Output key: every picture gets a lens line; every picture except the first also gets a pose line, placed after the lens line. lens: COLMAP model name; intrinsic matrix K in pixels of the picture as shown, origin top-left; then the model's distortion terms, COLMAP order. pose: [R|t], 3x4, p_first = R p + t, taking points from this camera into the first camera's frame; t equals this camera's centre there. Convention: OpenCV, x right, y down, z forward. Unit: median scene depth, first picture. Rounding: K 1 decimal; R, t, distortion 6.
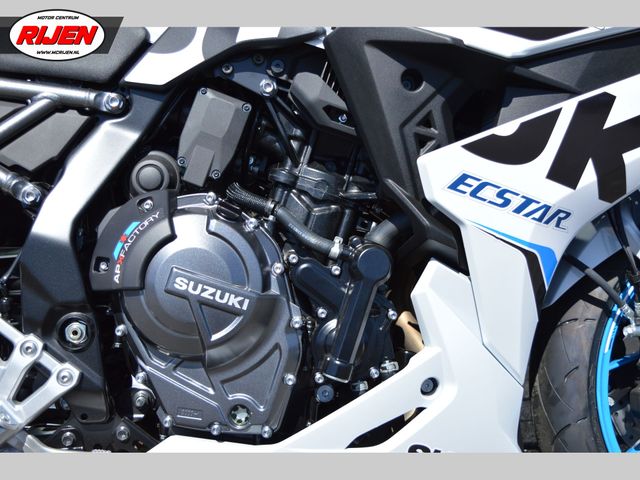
lens RADIAL K [[814.0, 0, 322.0], [0, 814.0, 244.0], [0, 0, 1]] dist [-0.053973, 0.000000]
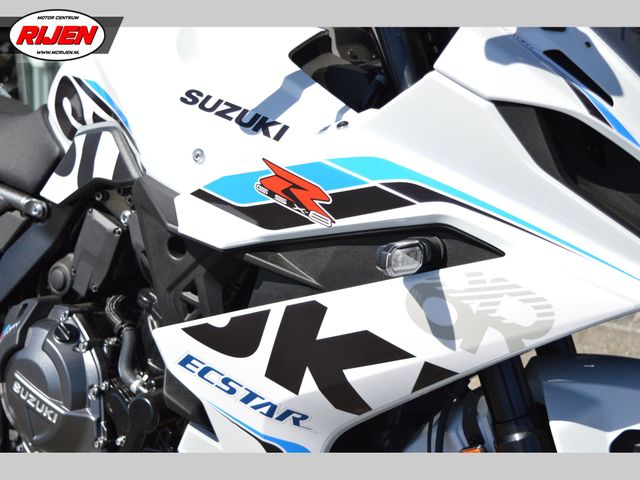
lens RADIAL K [[995.9, 0, 324.4], [0, 995.9, 236.2], [0, 0, 1]] dist [-0.031951, 0.000000]
pose [[0.775564, 0.164575, -0.609439, 0.970631], [-0.093995, 0.984763, 0.146312, -0.401610], [0.624232, -0.056190, 0.779216, 0.158753]]
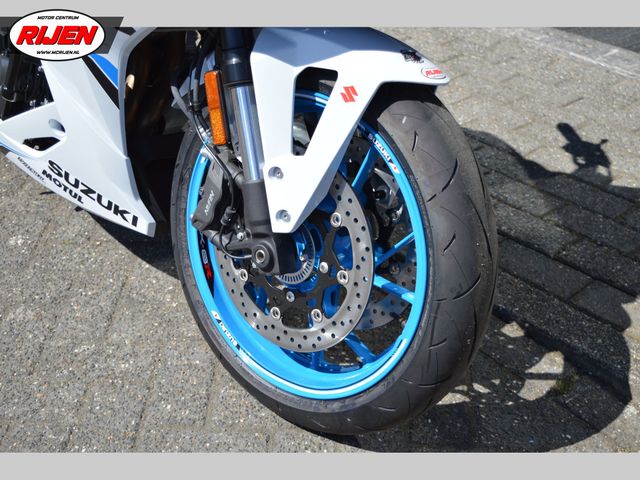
lens RADIAL K [[968.5, 0, 317.2], [0, 968.5, 240.3], [0, 0, 1]] dist [-0.031449, 0.000000]
pose [[0.612475, 0.429531, -0.663609, 1.638979], [-0.159533, 0.889382, 0.428426, -0.445969], [0.774224, -0.156532, 0.613249, 0.297800]]
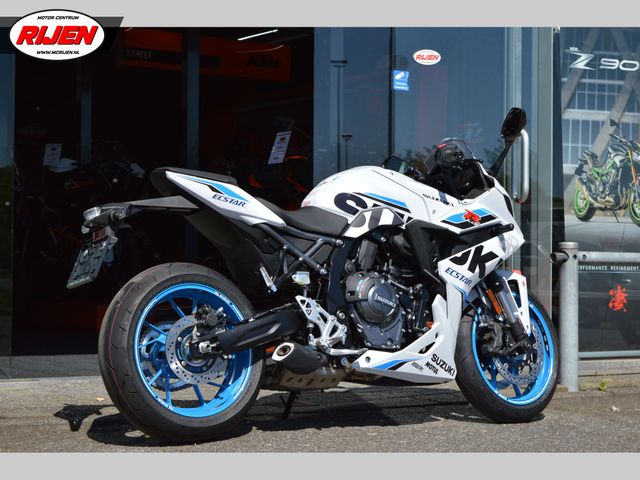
lens RADIAL K [[1474.5, 0, 319.3], [0, 1474.5, 240.0], [0, 0, 1]] dist [0.076181, 0.000000]
pose [[0.875809, 0.036070, 0.481309, -3.103848], [0.049498, 0.985234, -0.163902, 0.743815], [-0.480114, 0.167370, 0.861091, -3.857447]]
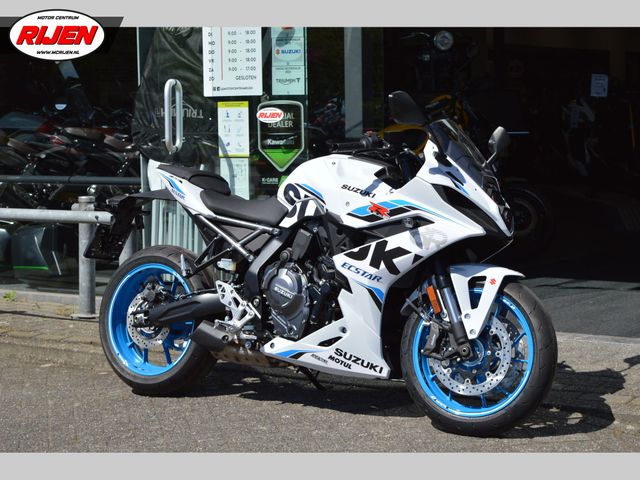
lens RADIAL K [[1474.5, 0, 318.7], [0, 1474.5, 238.1], [0, 0, 1]] dist [0.076181, 0.000000]
pose [[0.779817, 0.060453, -0.623081, 3.625108], [-0.095482, 0.995167, -0.022947, -0.035289], [0.618683, 0.077387, 0.781820, -3.562144]]
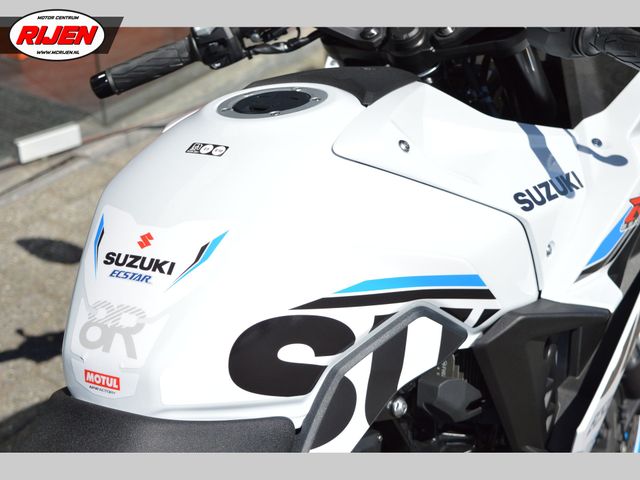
lens RADIAL K [[1217.7, 0, 320.8], [0, 1217.7, 240.2], [0, 0, 1]] dist [-0.057993, 0.000000]
pose [[0.627467, -0.392305, 0.672593, -0.906779], [0.127632, 0.903938, 0.408174, -0.888567], [-0.768111, -0.170271, 0.617262, 0.358220]]
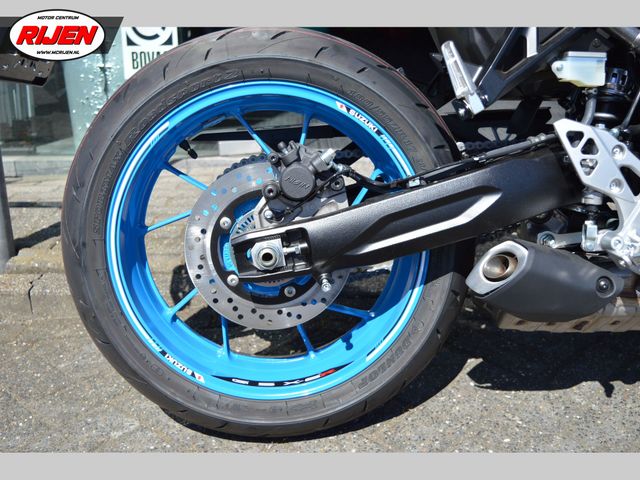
lens RADIAL K [[707.7, 0, 316.5], [0, 707.7, 242.9], [0, 0, 1]] dist [-0.082388, 0.000000]
pose [[0.998609, 0.029976, -0.043380, -0.796955], [-0.022110, 0.984917, 0.171607, 0.049098], [0.047869, -0.170409, 0.984210, -0.018035]]
